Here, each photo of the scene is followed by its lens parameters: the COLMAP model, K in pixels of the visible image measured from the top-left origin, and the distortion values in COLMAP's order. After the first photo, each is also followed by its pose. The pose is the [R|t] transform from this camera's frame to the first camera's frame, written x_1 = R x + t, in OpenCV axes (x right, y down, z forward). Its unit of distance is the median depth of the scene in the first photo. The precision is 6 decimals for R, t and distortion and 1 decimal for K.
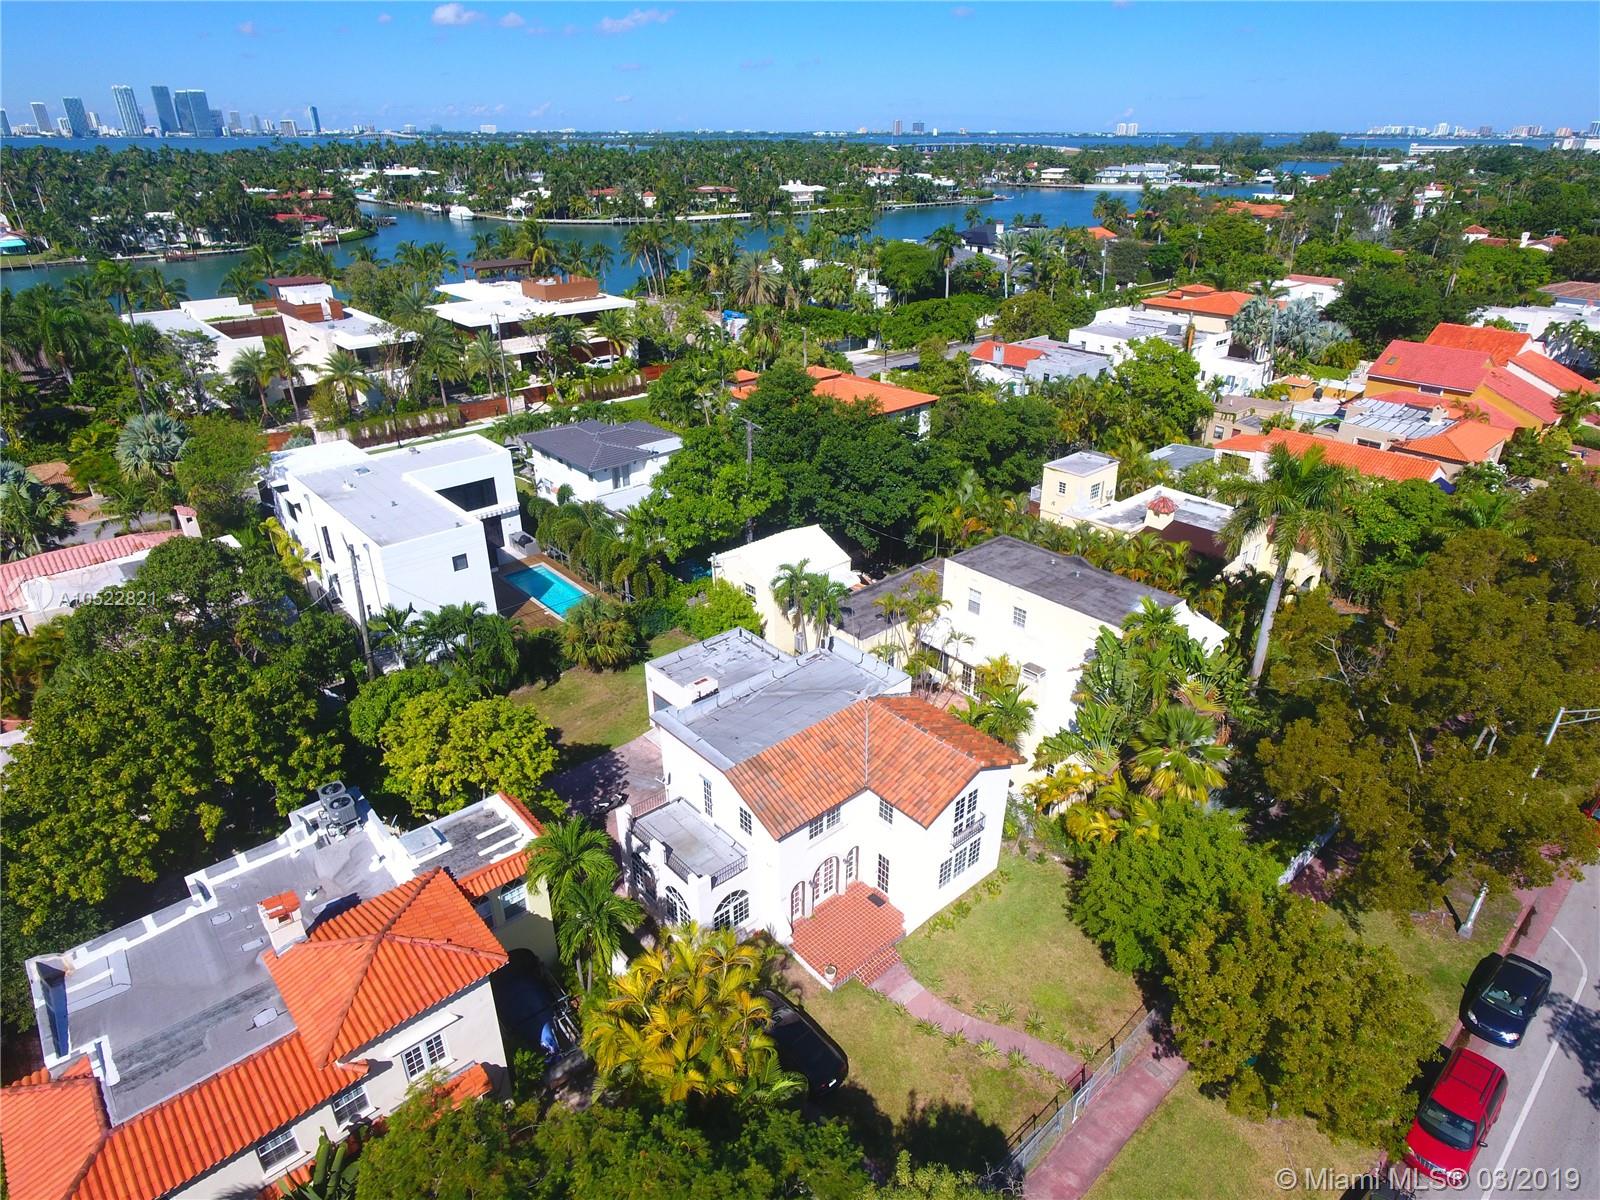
lens RADIAL K [[933.5, 0, 811.7], [0, 933.5, 588.8], [0, 0, 1]] dist [0.003976, -0.002200]
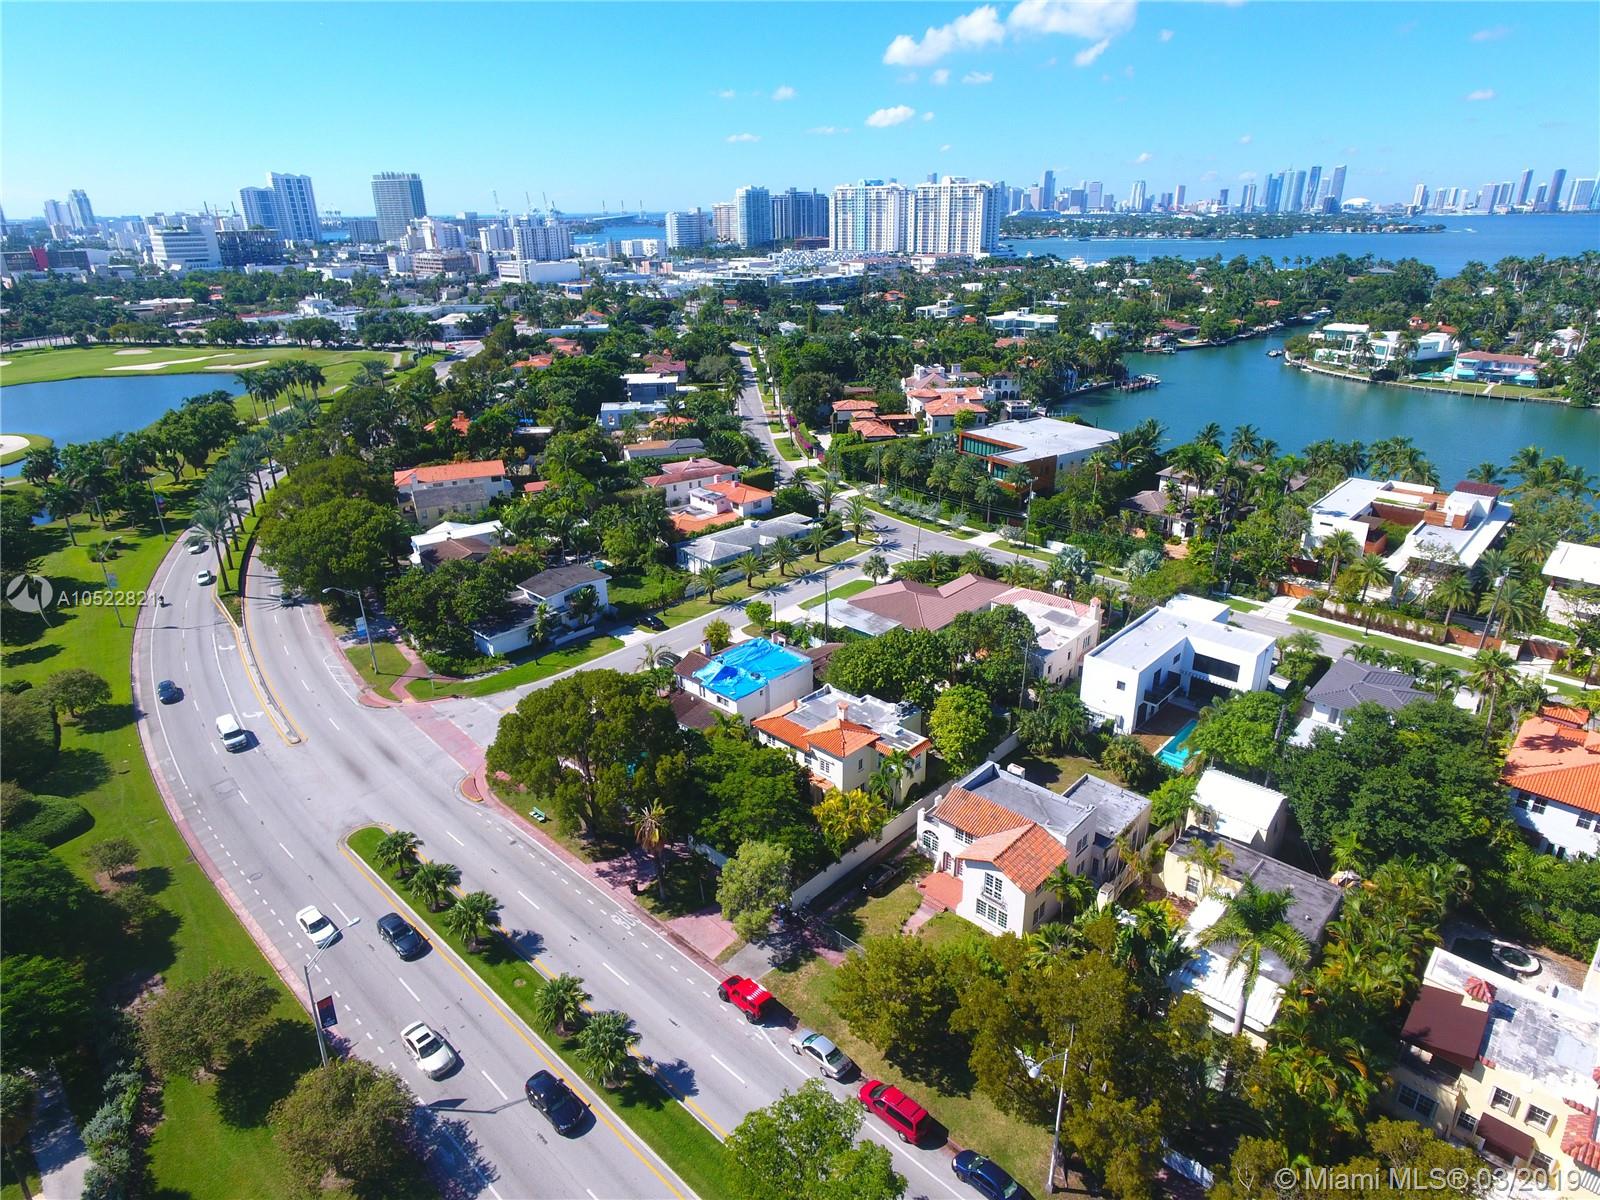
lens RADIAL K [[933.5, 0, 815.7], [0, 933.5, 595.0], [0, 0, 1]] dist [0.003976, -0.002200]
pose [[0.091119, 0.378073, -0.921281, 1.030464], [-0.429233, 0.849692, 0.306241, -0.426964], [0.898586, 0.367540, 0.239704, 0.007277]]
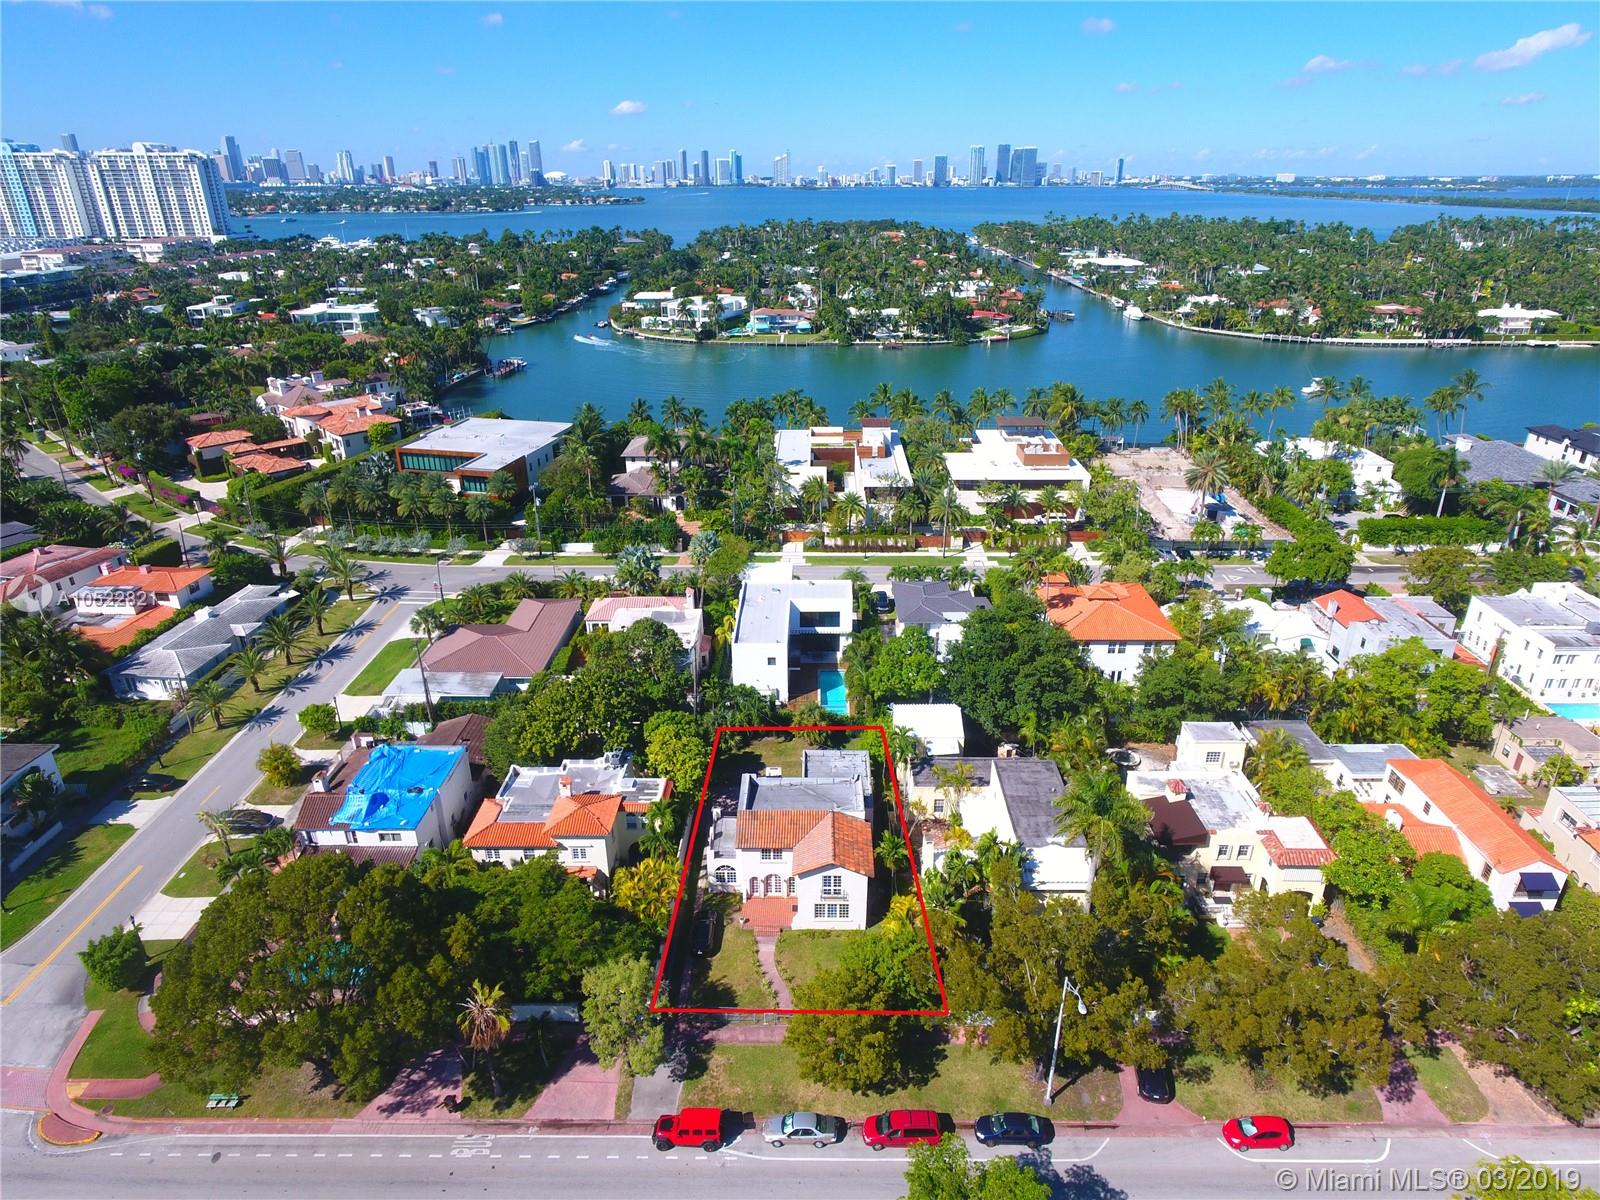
lens RADIAL K [[933.5, 0, 813.2], [0, 933.5, 589.4], [0, 0, 1]] dist [0.003976, -0.002200]
pose [[0.738118, 0.269827, -0.618365, 0.728847], [-0.292740, 0.953857, 0.066788, -0.287667], [0.607853, 0.131723, 0.783048, -0.383715]]
